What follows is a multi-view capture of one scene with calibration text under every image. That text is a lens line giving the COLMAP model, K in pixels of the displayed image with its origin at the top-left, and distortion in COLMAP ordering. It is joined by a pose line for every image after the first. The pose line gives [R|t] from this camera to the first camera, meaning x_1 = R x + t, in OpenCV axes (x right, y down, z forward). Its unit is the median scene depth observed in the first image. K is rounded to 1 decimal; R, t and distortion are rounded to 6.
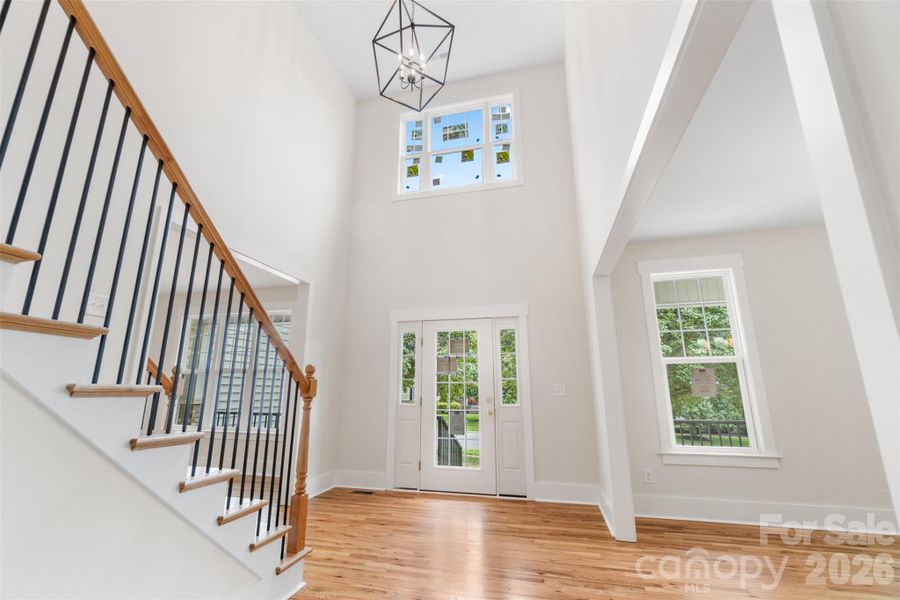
lens RADIAL K [[397.7, 0, 446.6], [0, 397.7, 291.4], [0, 0, 1]] dist [-0.000014, 0.000035]
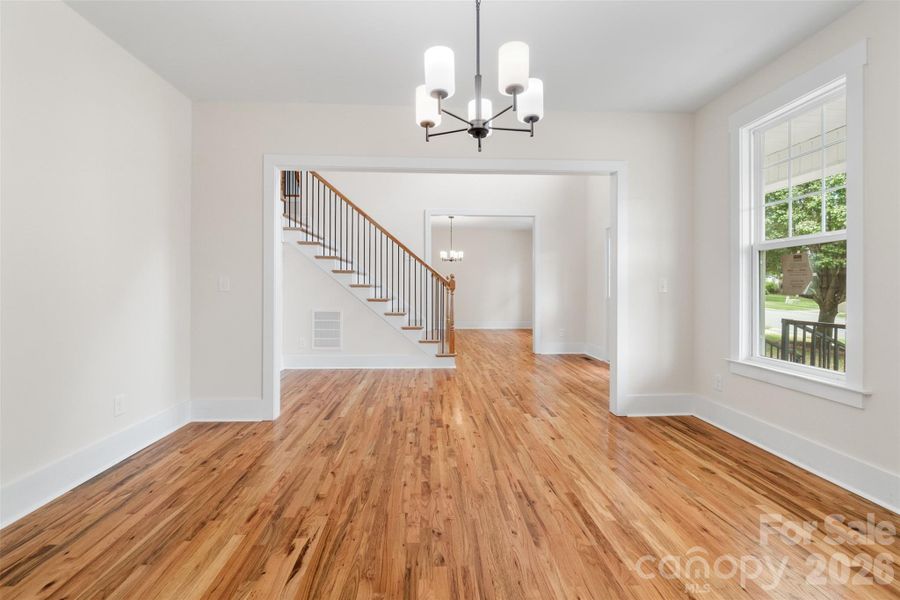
lens RADIAL K [[397.7, 0, 446.6], [0, 397.7, 291.4], [0, 0, 1]] dist [-0.000014, 0.000035]
pose [[0.280169, 0.007434, -0.959922, 1.346996], [0.225873, 0.971384, 0.073447, 0.088229], [0.932999, -0.237397, 0.270472, 0.307994]]
